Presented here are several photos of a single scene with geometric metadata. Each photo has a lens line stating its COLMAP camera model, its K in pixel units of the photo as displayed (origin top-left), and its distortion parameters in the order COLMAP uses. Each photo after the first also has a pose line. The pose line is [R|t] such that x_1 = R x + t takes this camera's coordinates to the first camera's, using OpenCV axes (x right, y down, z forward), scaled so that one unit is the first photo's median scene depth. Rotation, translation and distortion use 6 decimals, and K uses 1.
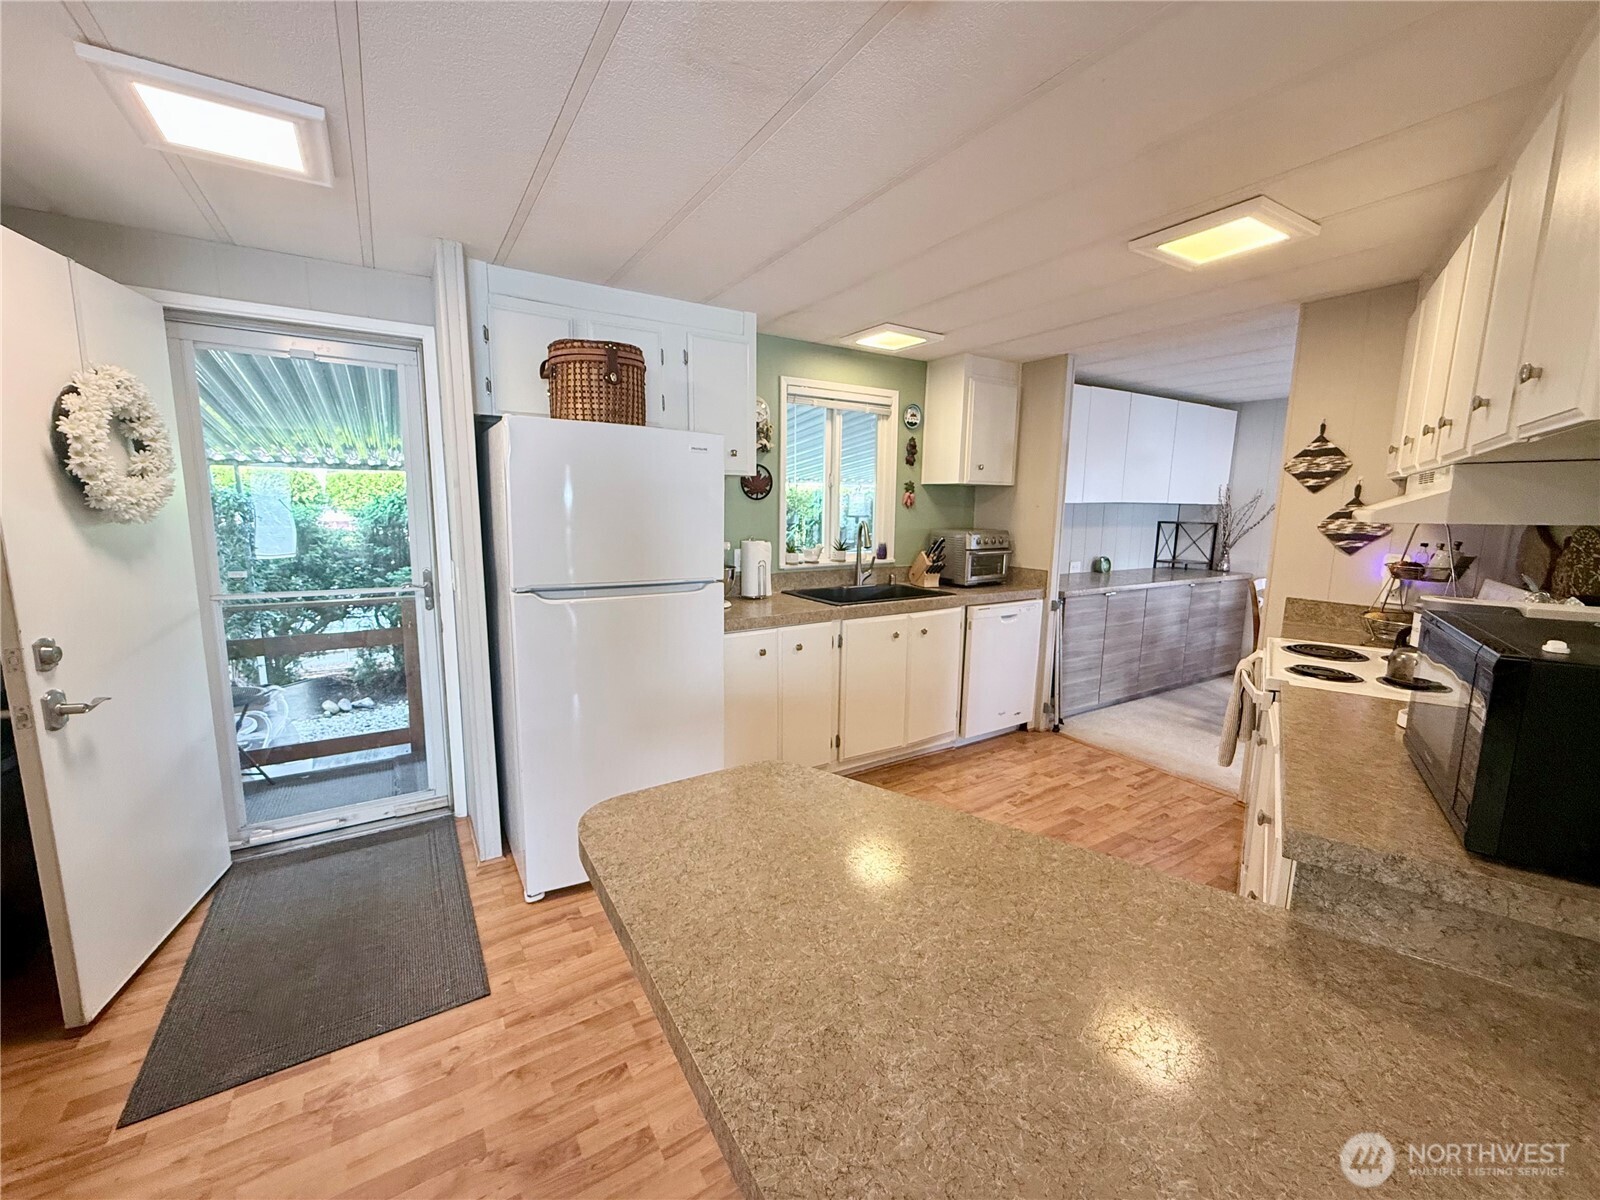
lens RADIAL K [[643.1, 0, 798.4], [0, 643.1, 589.2], [0, 0, 1]] dist [-0.001310, 0.000198]
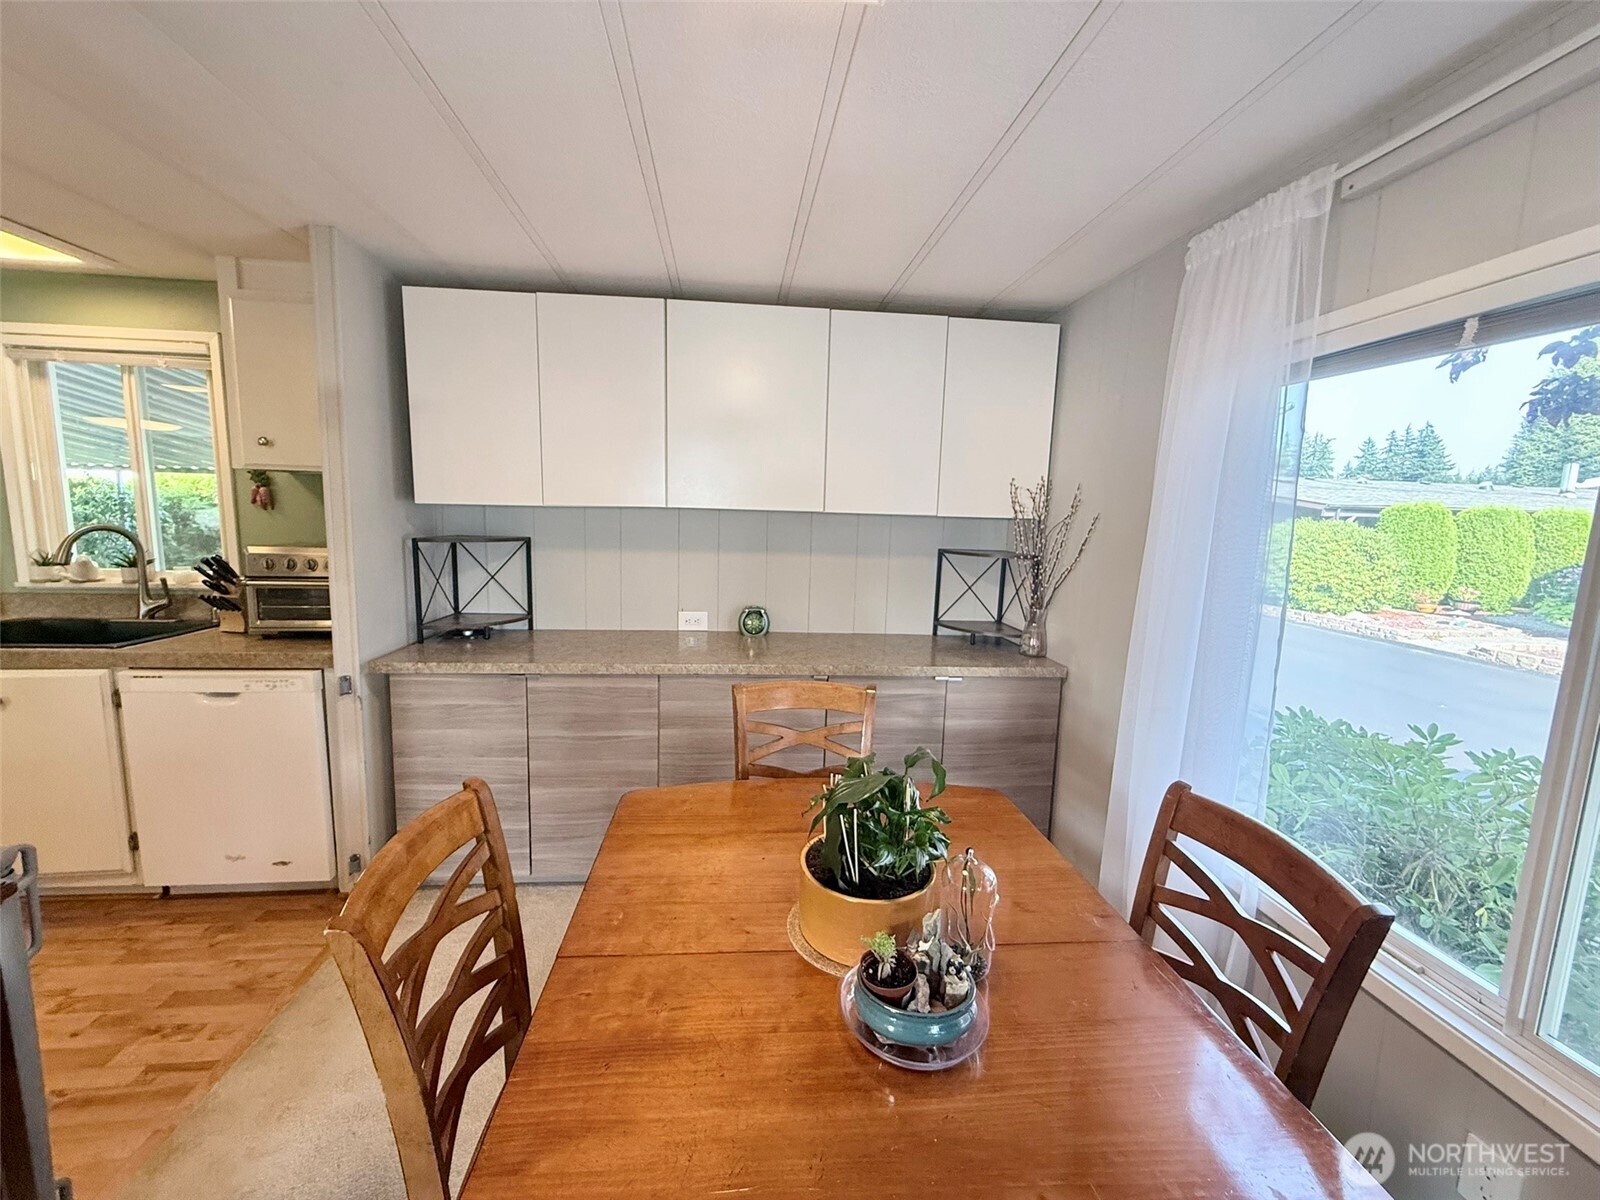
lens RADIAL K [[643.1, 0, 792.4], [0, 643.1, 596.1], [0, 0, 1]] dist [-0.001310, 0.000198]
pose [[0.890428, 0.064798, -0.450489, 0.978077], [-0.075875, 0.997096, -0.006551, -0.075907], [0.448756, 0.040014, 0.892758, 0.670964]]
